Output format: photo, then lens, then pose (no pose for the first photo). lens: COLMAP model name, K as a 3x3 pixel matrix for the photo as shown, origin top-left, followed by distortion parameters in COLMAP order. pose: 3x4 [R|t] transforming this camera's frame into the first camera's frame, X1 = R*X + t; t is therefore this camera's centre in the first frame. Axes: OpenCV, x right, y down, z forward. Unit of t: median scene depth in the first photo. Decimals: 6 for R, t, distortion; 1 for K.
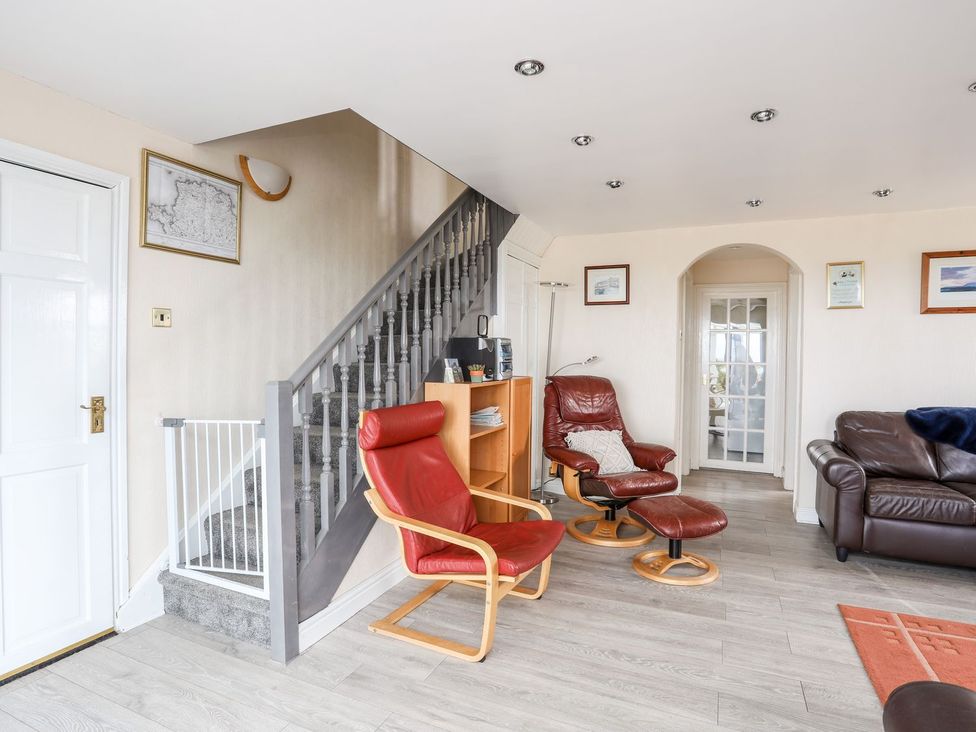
lens RADIAL K [[539.0, 0, 488.0], [0, 539.0, 366.0], [0, 0, 1]] dist [-0.026158, 0.000307]
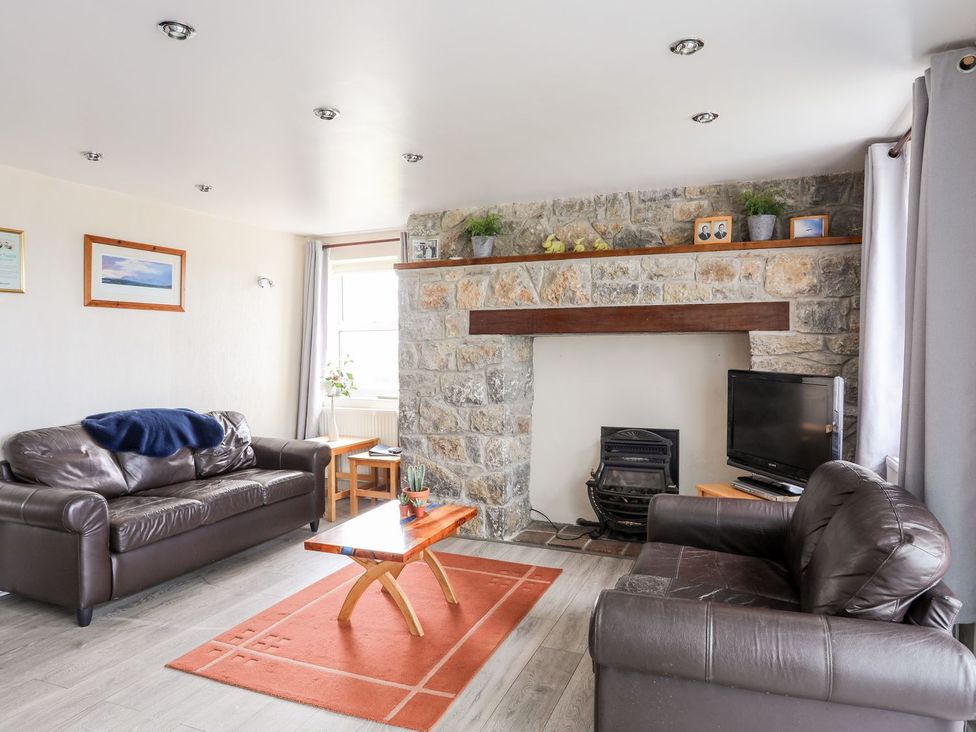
lens RADIAL K [[643.3, 0, 488.0], [0, 643.3, 366.0], [0, 0, 1]] dist [0.002091, 0.001115]
pose [[-0.032412, -0.037192, 0.998782, -0.249339], [0.026266, 0.998931, 0.038049, -0.025683], [-0.999129, 0.027468, -0.031401, 0.403329]]
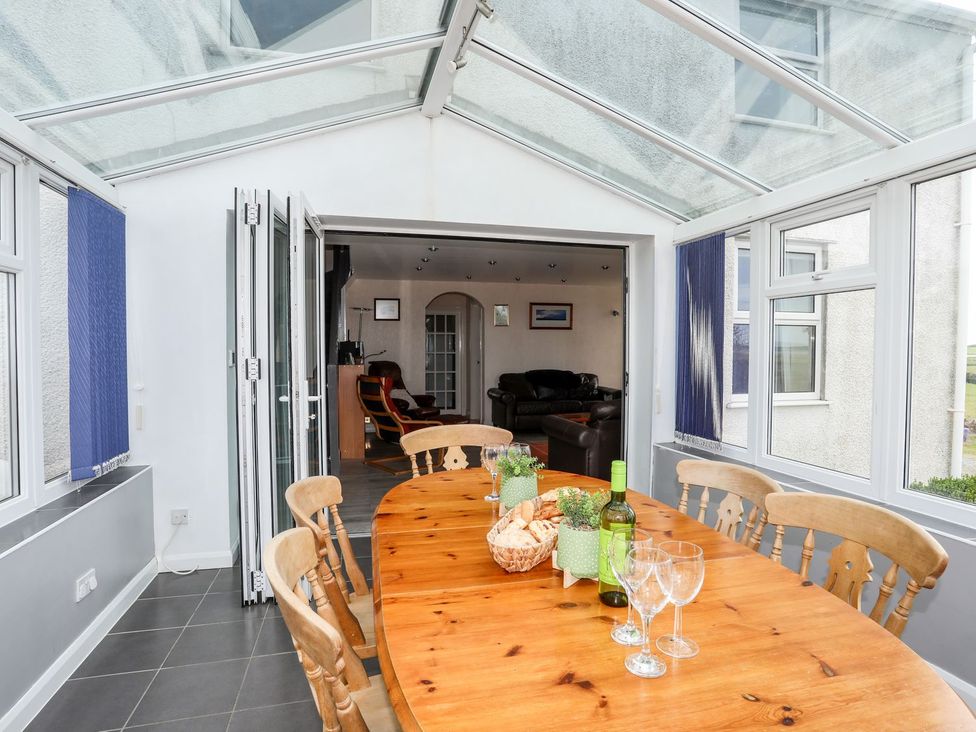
lens RADIAL K [[539.0, 0, 488.0], [0, 539.0, 366.0], [0, 0, 1]] dist [-0.026158, 0.000307]
pose [[0.797020, -0.032683, 0.603068, -0.756918], [0.024714, 0.999463, 0.021503, 0.004767], [-0.603447, -0.002234, 0.797400, -0.770186]]
